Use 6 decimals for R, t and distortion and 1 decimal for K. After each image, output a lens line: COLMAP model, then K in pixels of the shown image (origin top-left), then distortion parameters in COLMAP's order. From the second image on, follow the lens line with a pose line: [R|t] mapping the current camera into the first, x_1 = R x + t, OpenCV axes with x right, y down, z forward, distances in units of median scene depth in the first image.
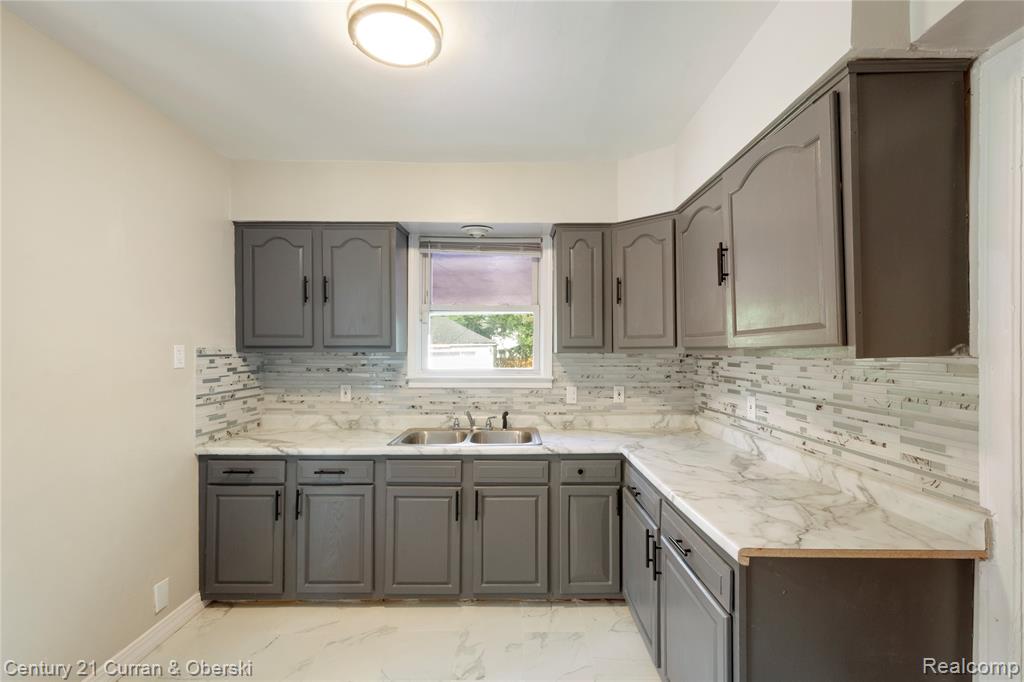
lens RADIAL K [[451.8, 0, 516.8], [0, 451.8, 345.7], [0, 0, 1]] dist [0.000195, -0.000276]
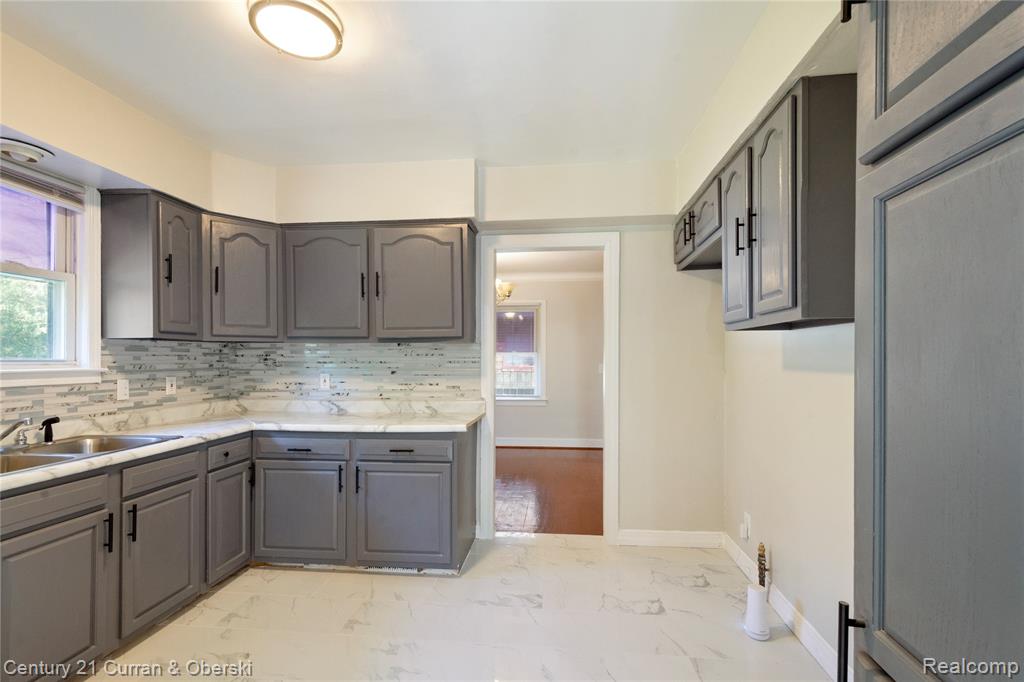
lens RADIAL K [[451.8, 0, 516.8], [0, 451.8, 345.7], [0, 0, 1]] dist [0.000195, -0.000276]
pose [[0.113361, 0.023904, 0.993266, -0.644774], [-0.011270, 0.999677, -0.022772, 0.039789], [-0.993490, -0.008612, 0.113593, 0.188499]]
